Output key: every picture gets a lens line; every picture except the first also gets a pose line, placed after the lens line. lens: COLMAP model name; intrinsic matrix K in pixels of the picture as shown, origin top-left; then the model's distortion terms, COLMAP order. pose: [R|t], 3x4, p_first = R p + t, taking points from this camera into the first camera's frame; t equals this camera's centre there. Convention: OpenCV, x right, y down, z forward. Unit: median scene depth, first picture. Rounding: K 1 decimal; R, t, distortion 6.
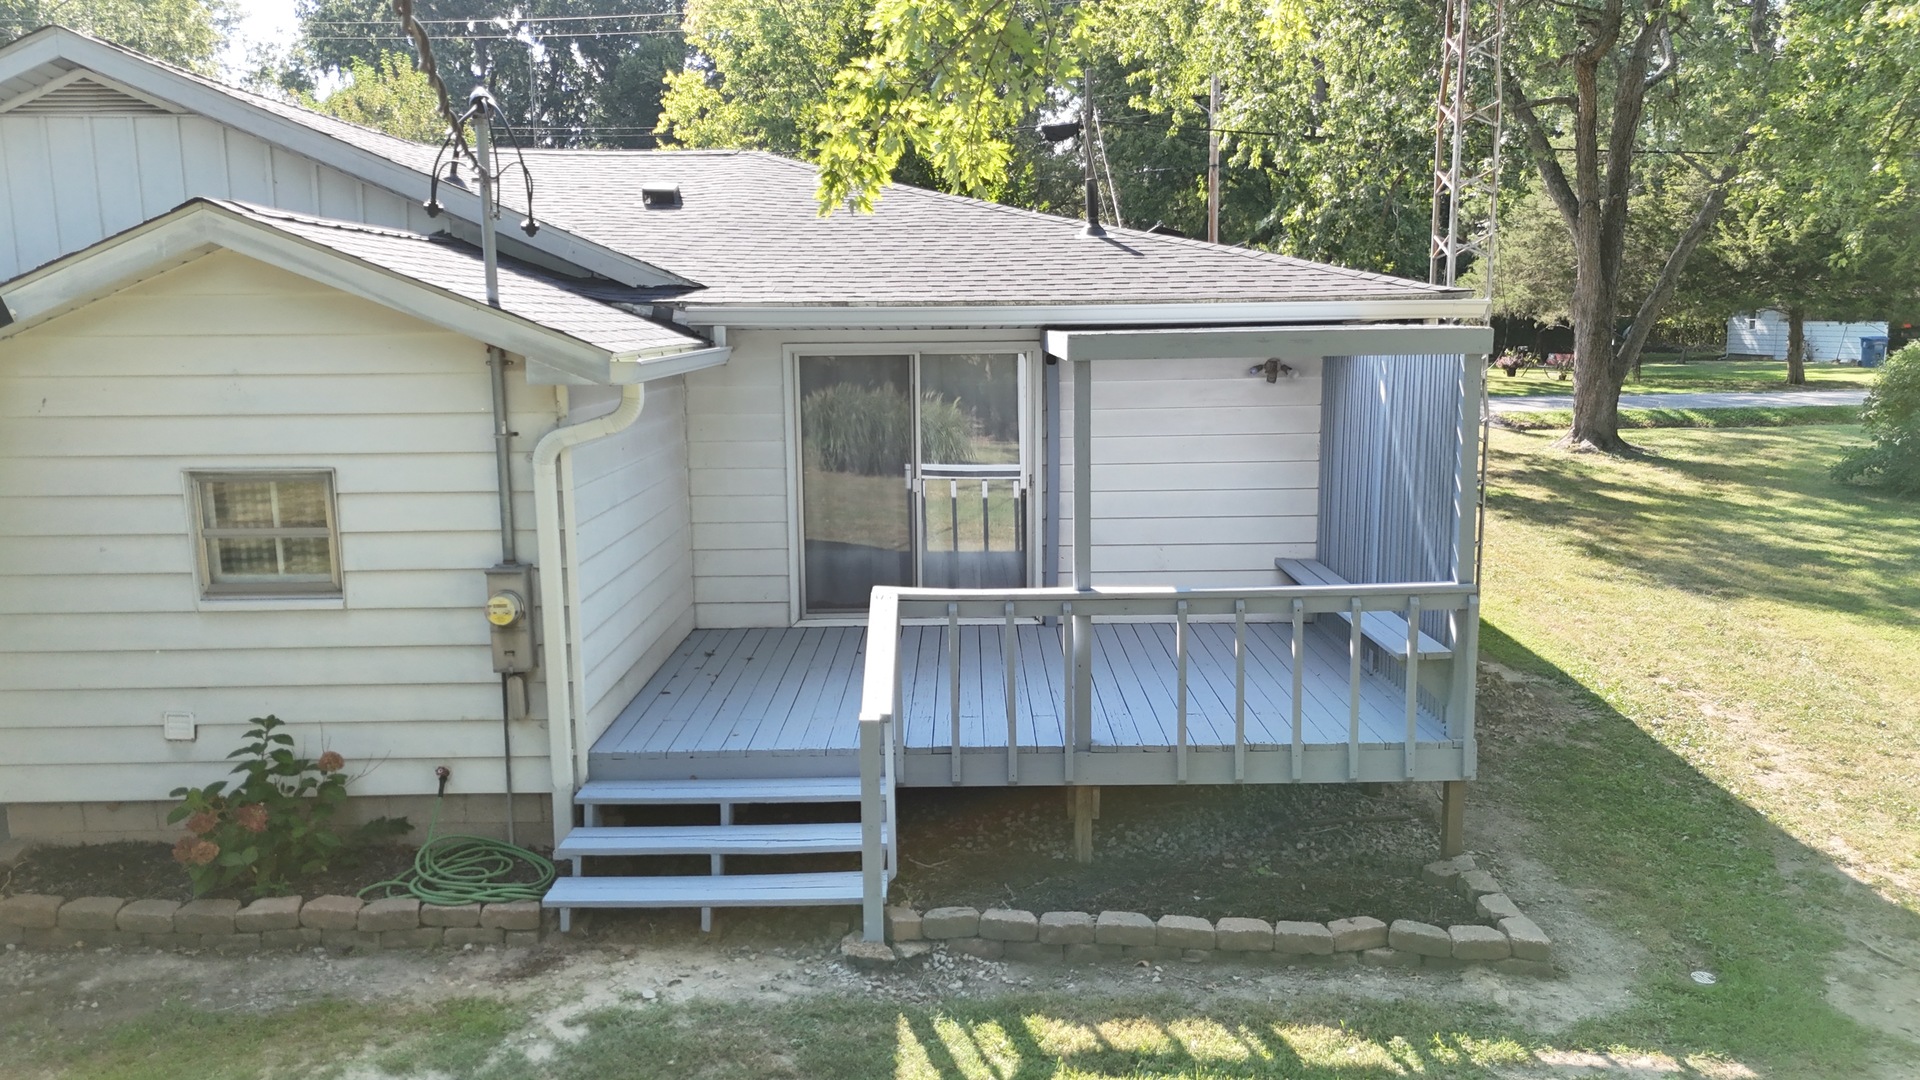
lens RADIAL K [[1423.2, 0, 960.0], [0, 1423.2, 540.0], [0, 0, 1]] dist [0.074050, -0.070445]
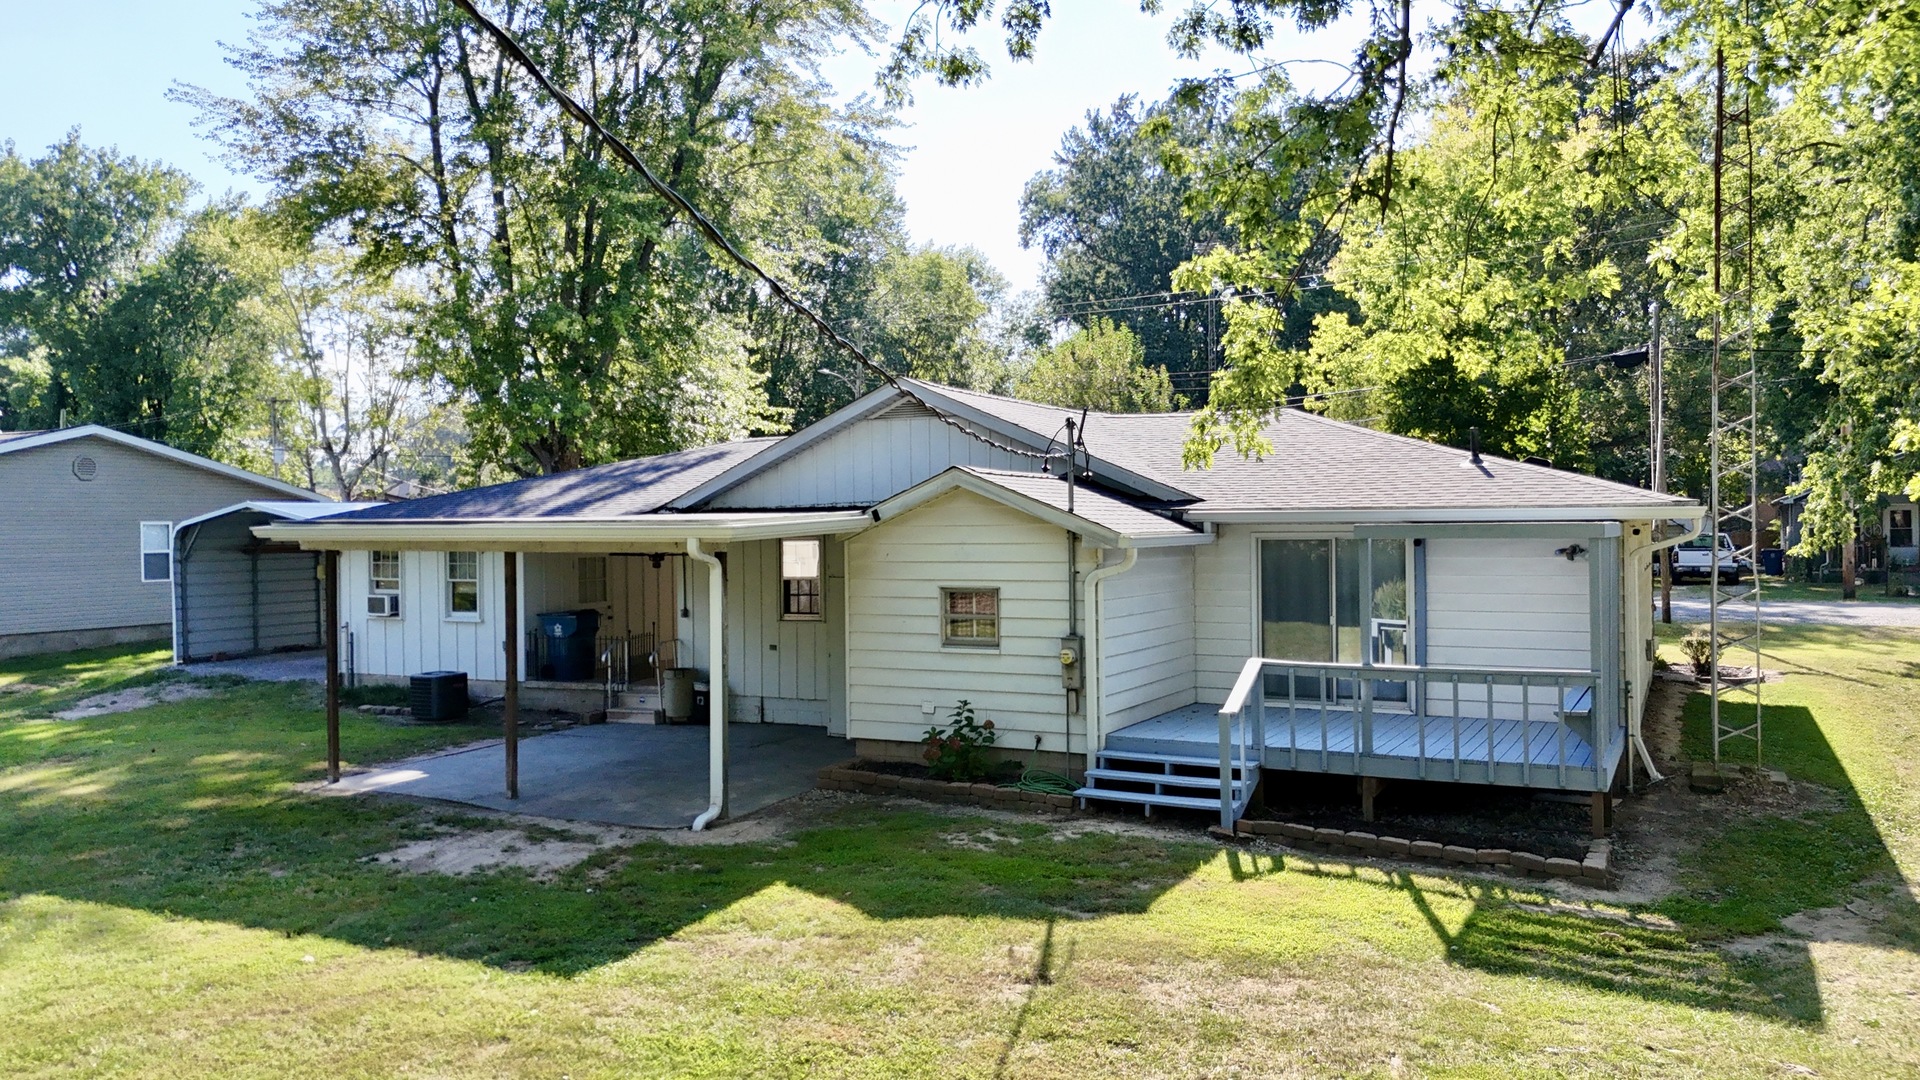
lens RADIAL K [[1423.2, 0, 960.0], [0, 1423.2, 540.0], [0, 0, 1]] dist [0.074050, -0.070445]
pose [[0.889530, 0.008032, -0.456807, 0.464803], [-0.072502, 0.989658, -0.123780, 0.142787], [0.451088, 0.143225, 0.880912, -0.874806]]
